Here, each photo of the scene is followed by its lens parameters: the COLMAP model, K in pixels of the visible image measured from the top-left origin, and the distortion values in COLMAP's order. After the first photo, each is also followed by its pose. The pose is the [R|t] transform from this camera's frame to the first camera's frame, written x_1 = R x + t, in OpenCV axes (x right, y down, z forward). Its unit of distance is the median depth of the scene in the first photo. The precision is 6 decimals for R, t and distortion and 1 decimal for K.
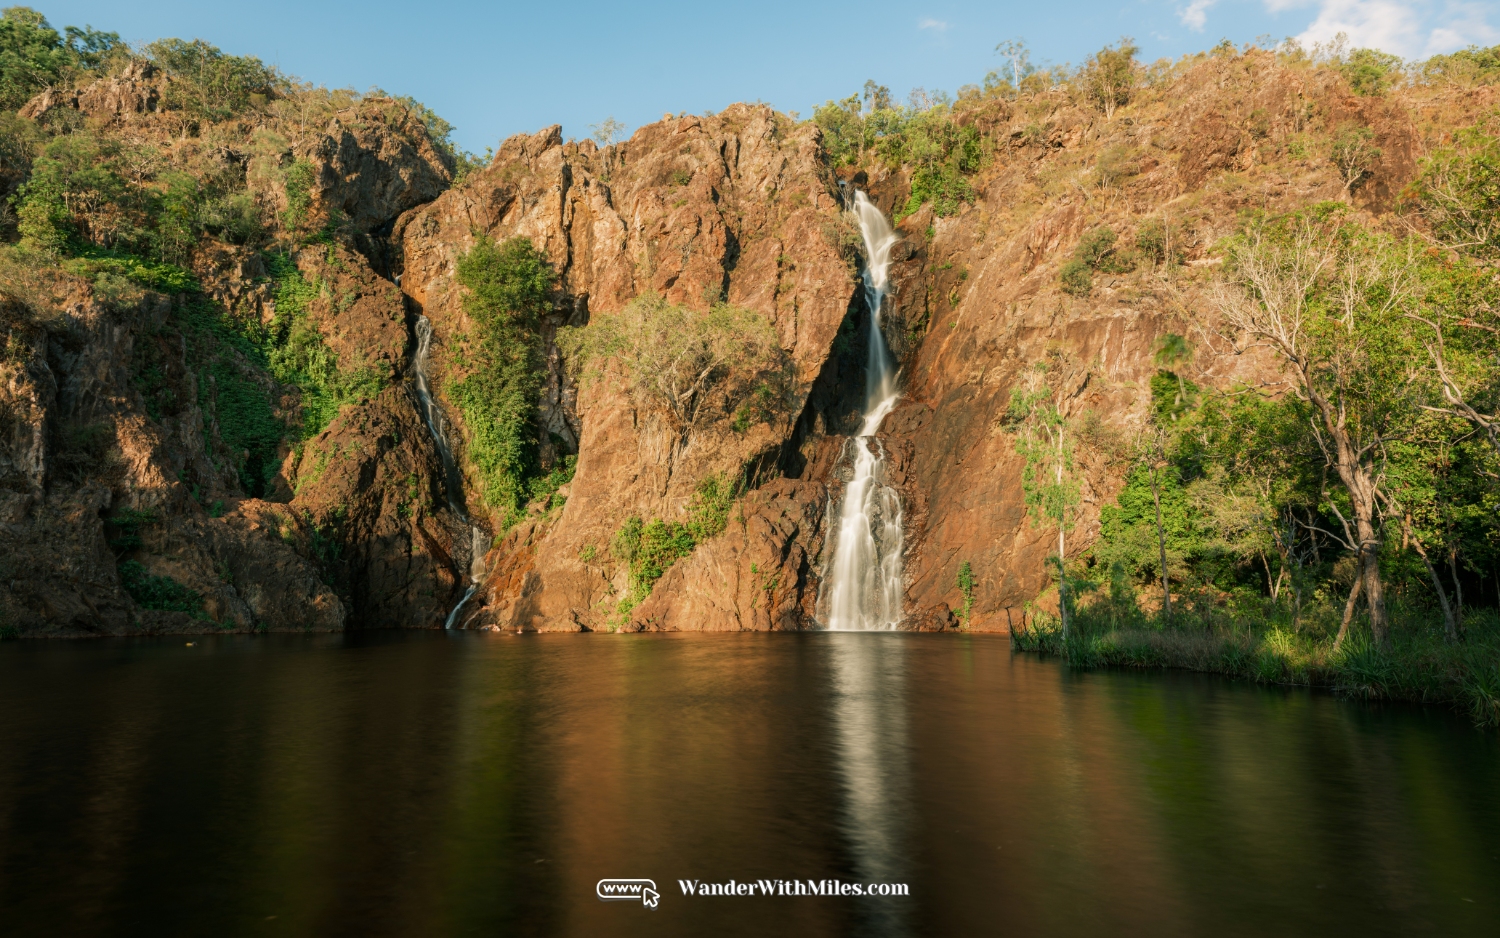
lens RADIAL K [[901.1, 0, 743.4], [0, 901.1, 489.5], [0, 0, 1]] dist [0.023848, -0.024390]
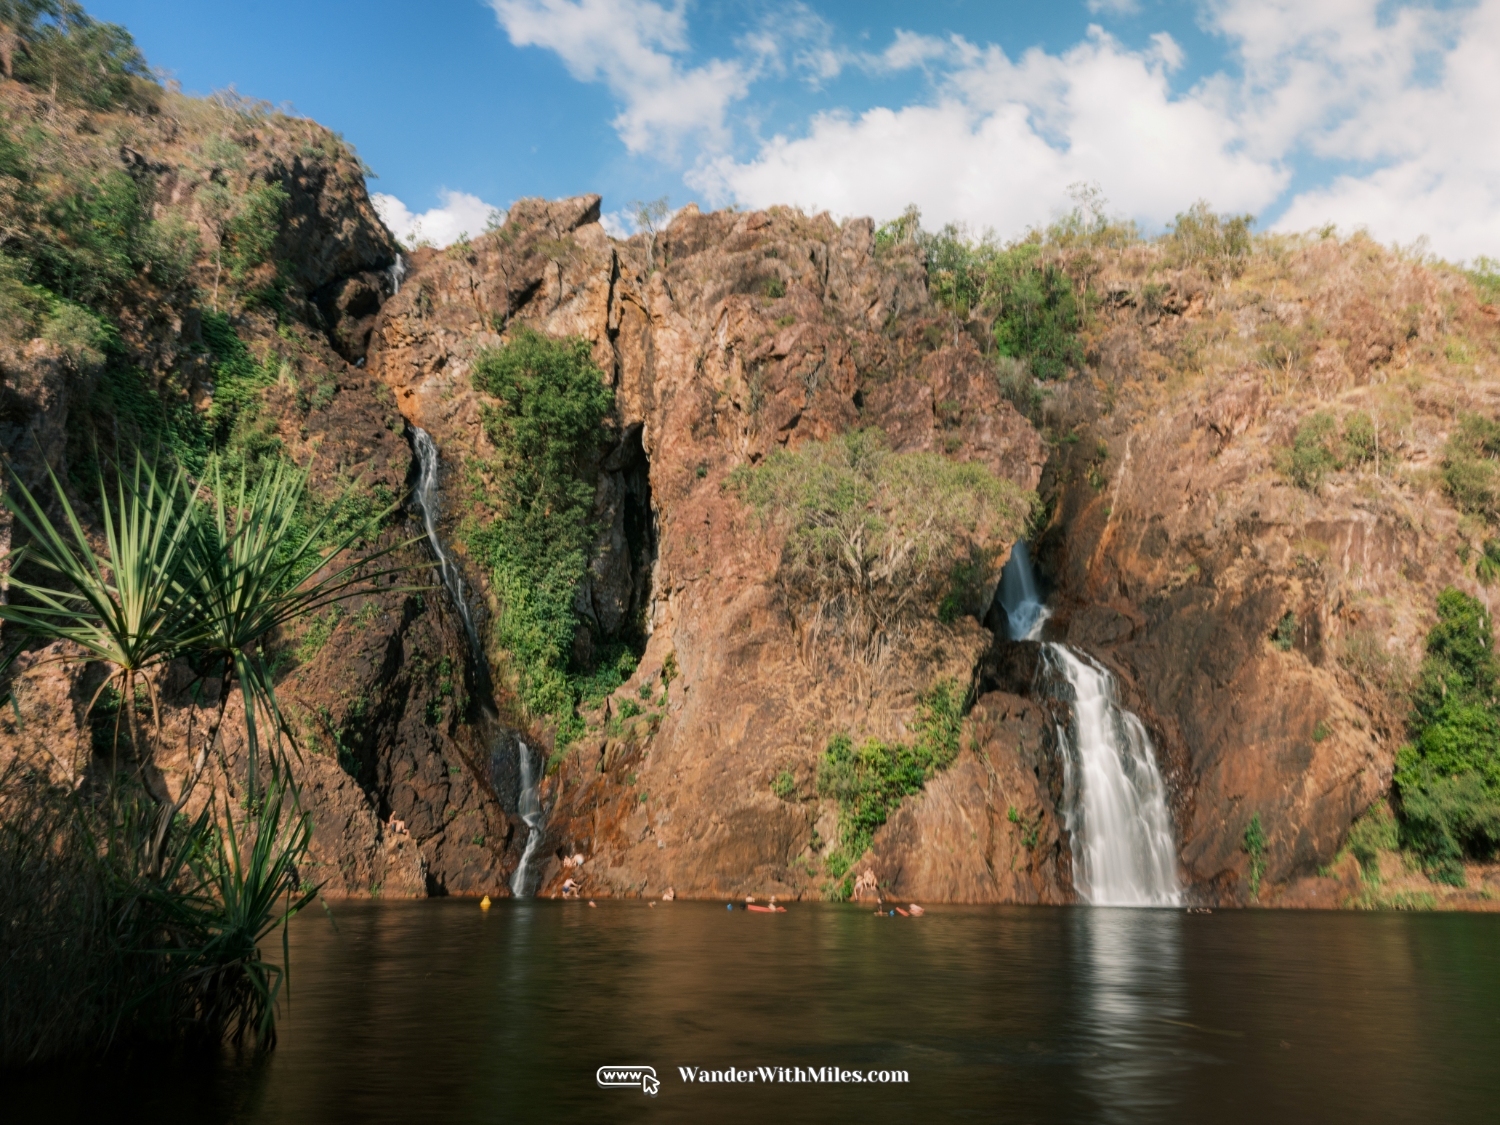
lens RADIAL K [[1200.2, 0, 750.0], [0, 1200.2, 562.5], [0, 0, 1]] dist [0.111406, -0.251486]
pose [[0.964090, 0.080633, 0.253039, -0.356052], [-0.046272, 0.989221, -0.138927, 0.025019], [-0.261513, 0.122229, 0.957429, 0.075119]]
